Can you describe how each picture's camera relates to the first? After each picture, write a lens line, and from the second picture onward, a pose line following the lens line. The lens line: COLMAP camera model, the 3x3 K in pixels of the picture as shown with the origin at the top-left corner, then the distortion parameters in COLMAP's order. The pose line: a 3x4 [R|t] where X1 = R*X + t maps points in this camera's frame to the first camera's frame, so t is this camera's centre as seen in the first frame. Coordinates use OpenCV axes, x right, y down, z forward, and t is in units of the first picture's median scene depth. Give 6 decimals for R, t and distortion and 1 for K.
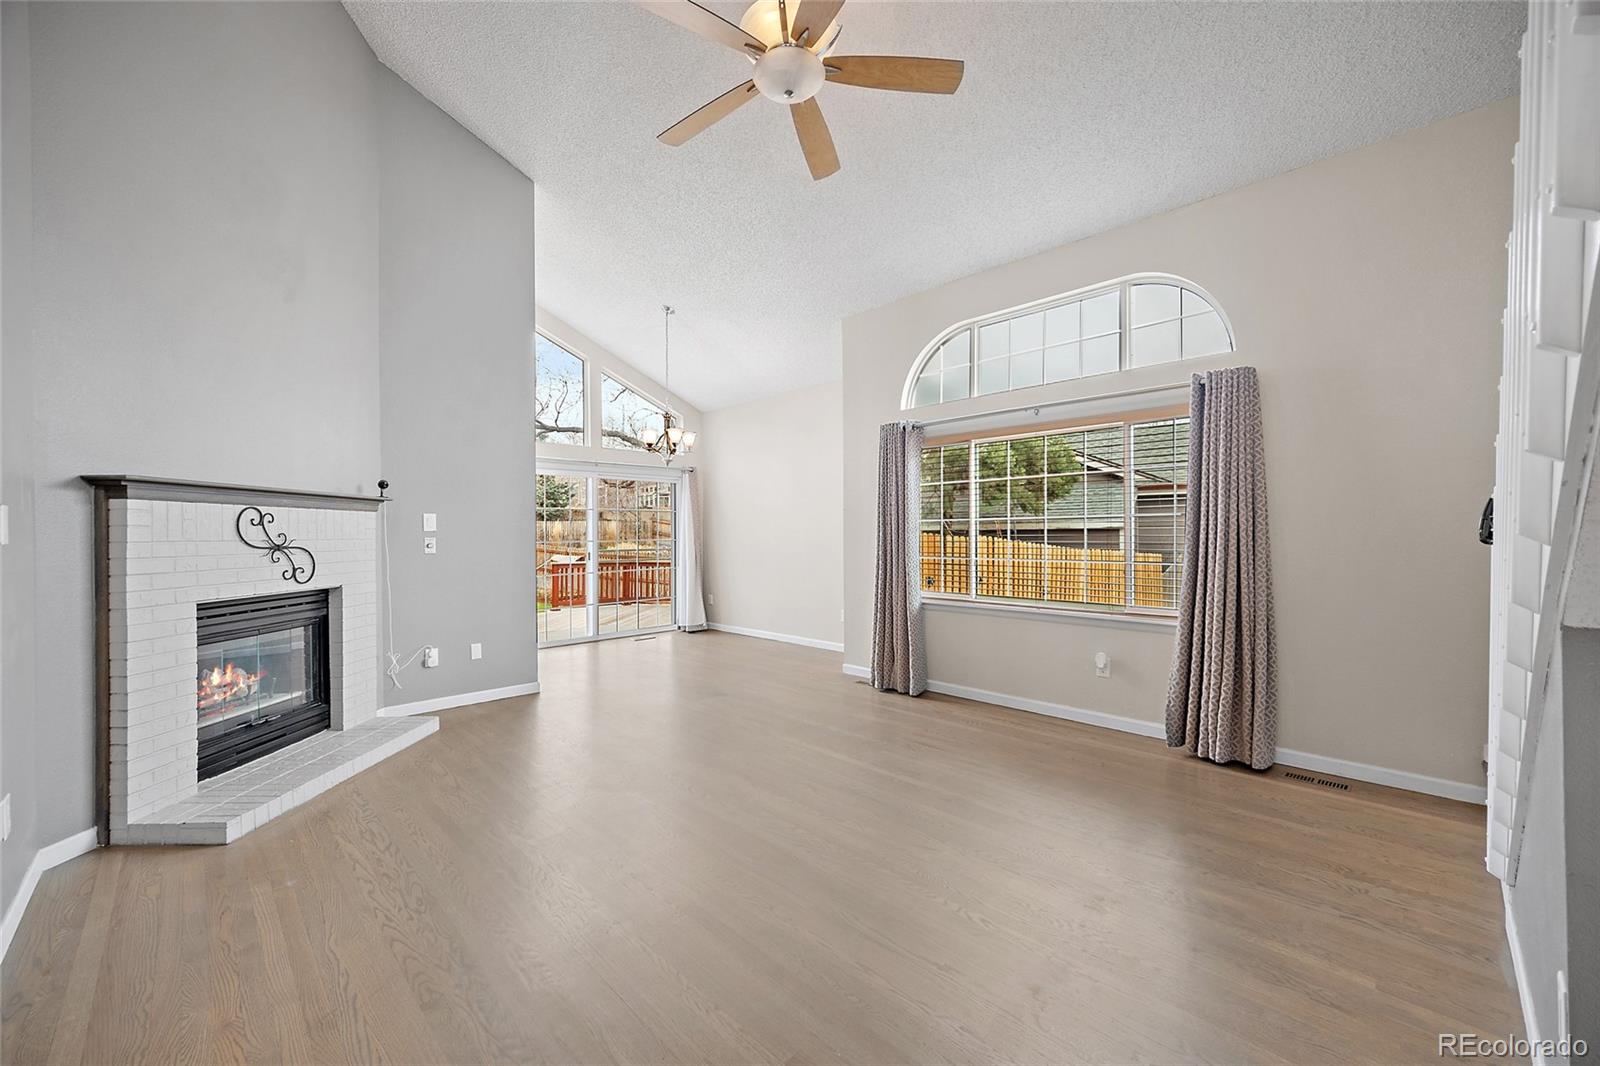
lens RADIAL K [[631.9, 0, 792.9], [0, 631.9, 534.8], [0, 0, 1]] dist [-0.002240, -0.000271]
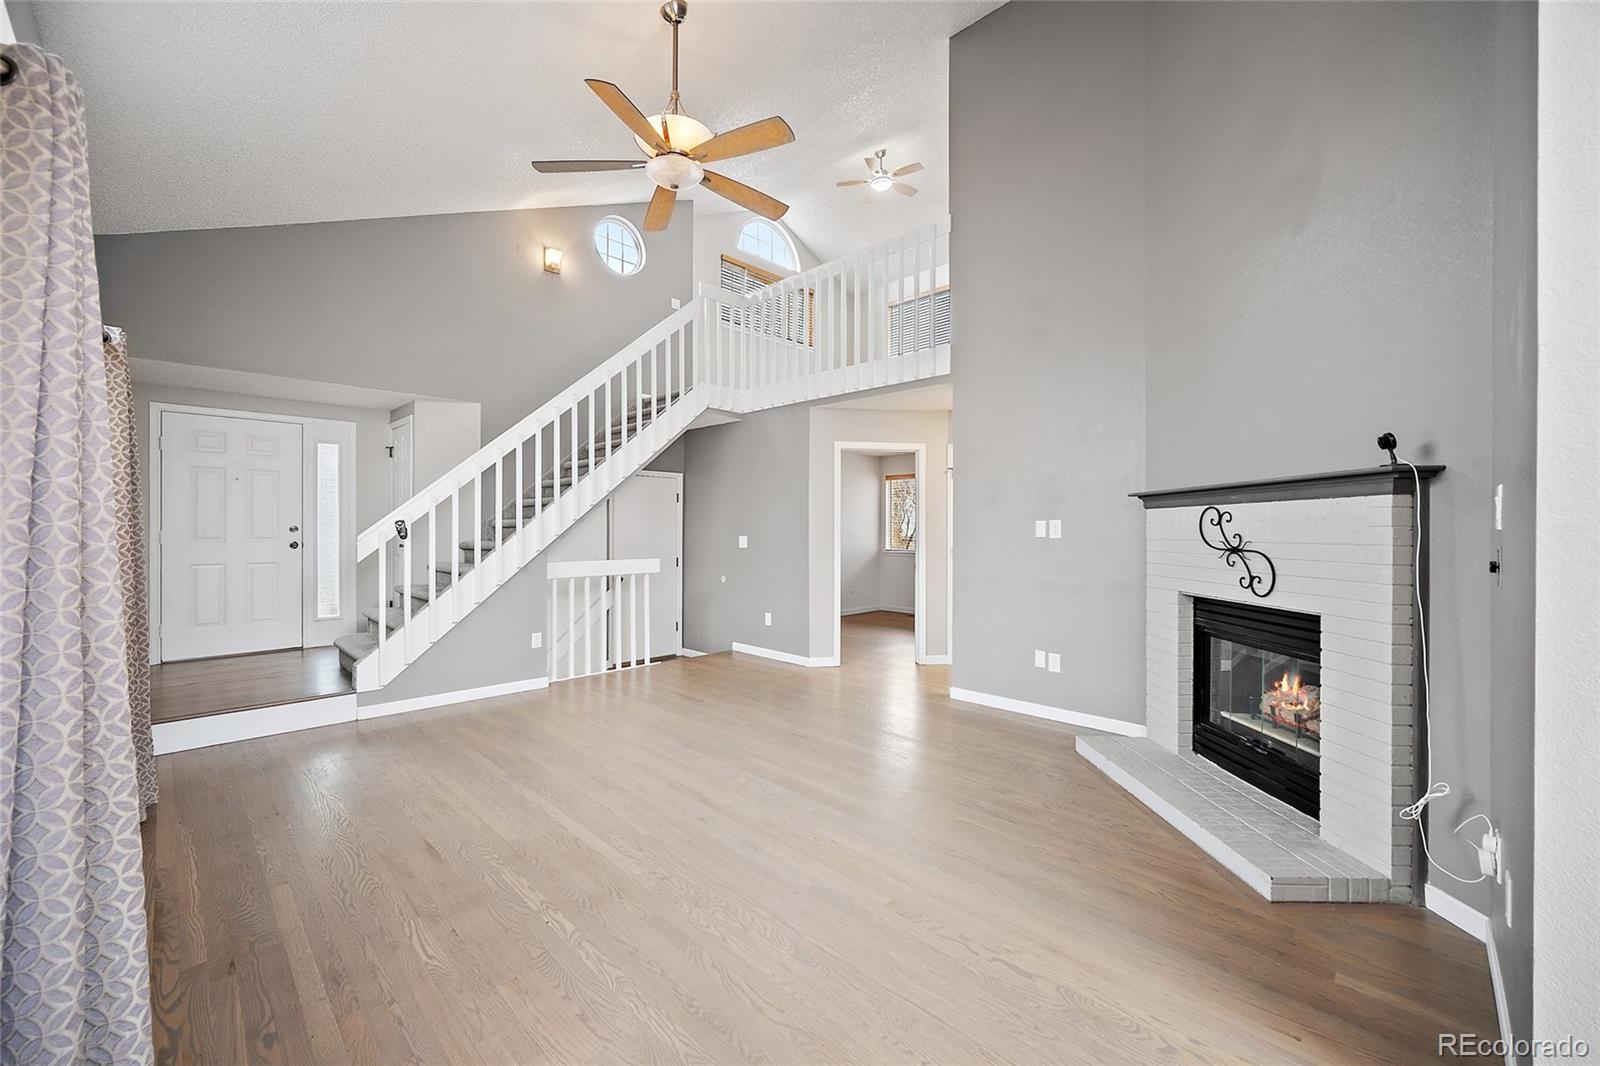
lens RADIAL K [[634.2, 0, 794.8], [0, 634.2, 528.7], [0, 0, 1]] dist [-0.000792, 0.000078]
pose [[-0.999787, 0.001088, -0.020627, -0.156622], [0.001002, 0.999991, 0.004203, -0.012242], [0.020631, 0.004181, -0.999778, 1.655584]]
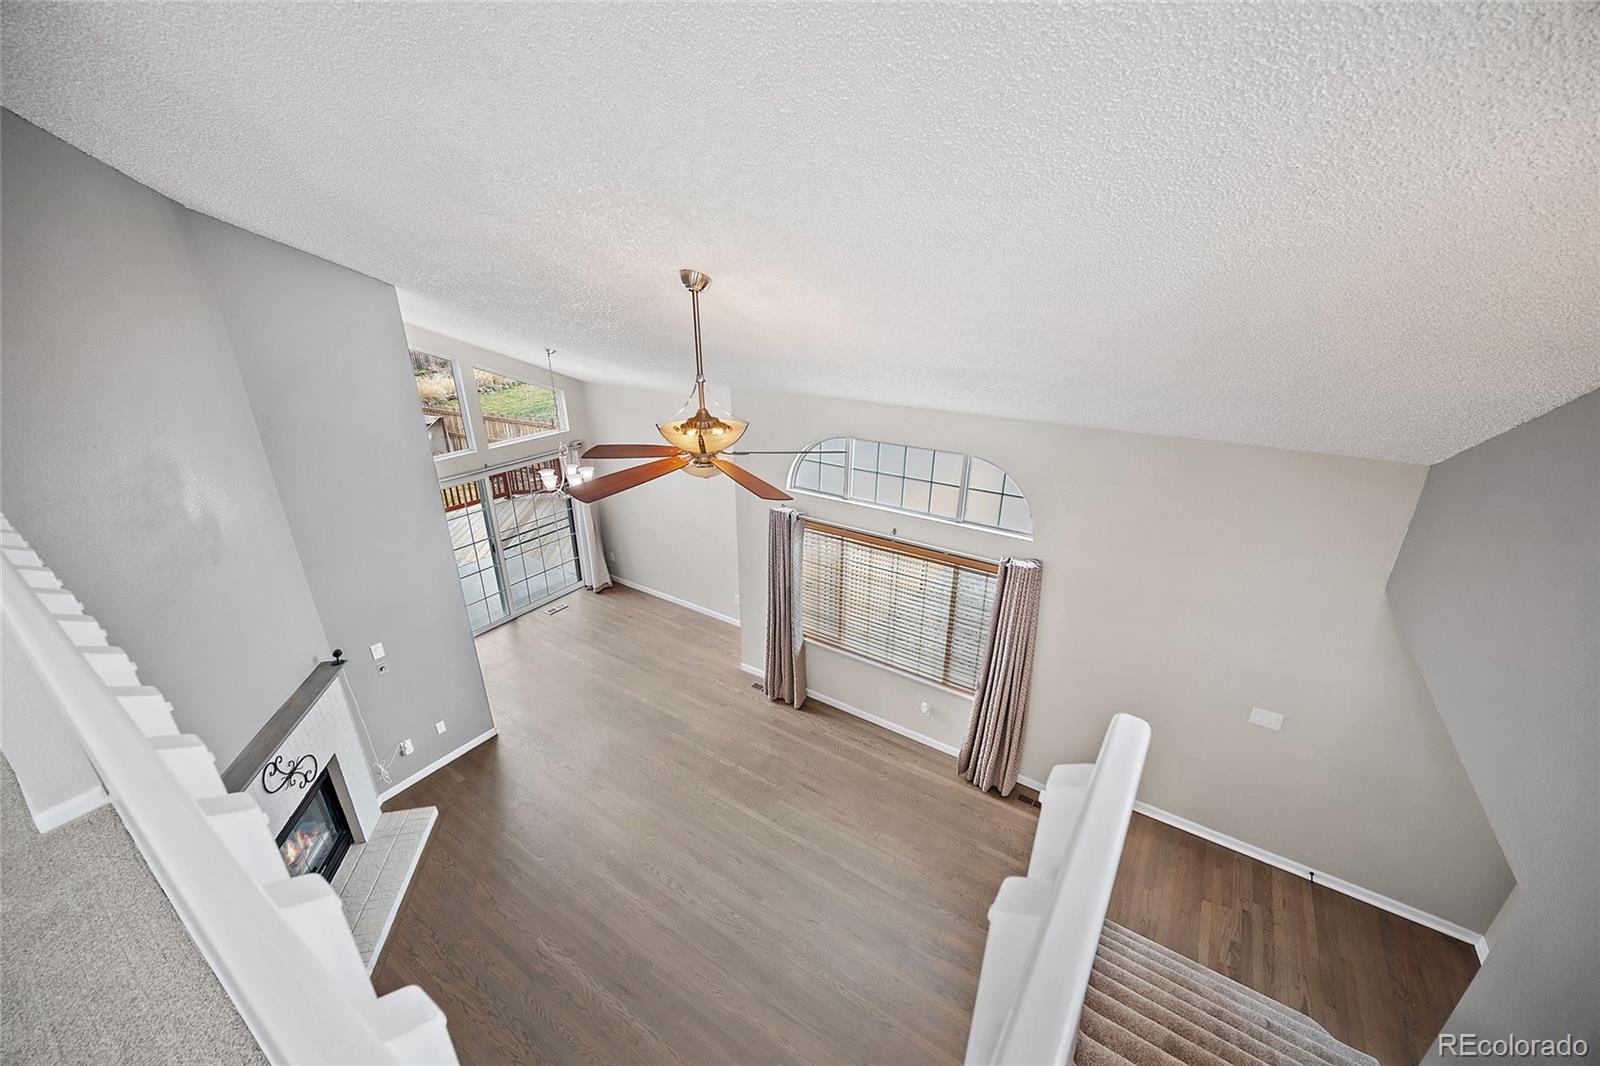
lens RADIAL K [[634.3, 0, 797.4], [0, 634.3, 536.9], [0, 0, 1]] dist [-0.000278, -0.000083]
pose [[0.977993, -0.074525, 0.194875, -0.058638], [-0.004491, 0.926294, 0.376775, -0.762379], [-0.208590, -0.369359, 0.905574, -0.124364]]
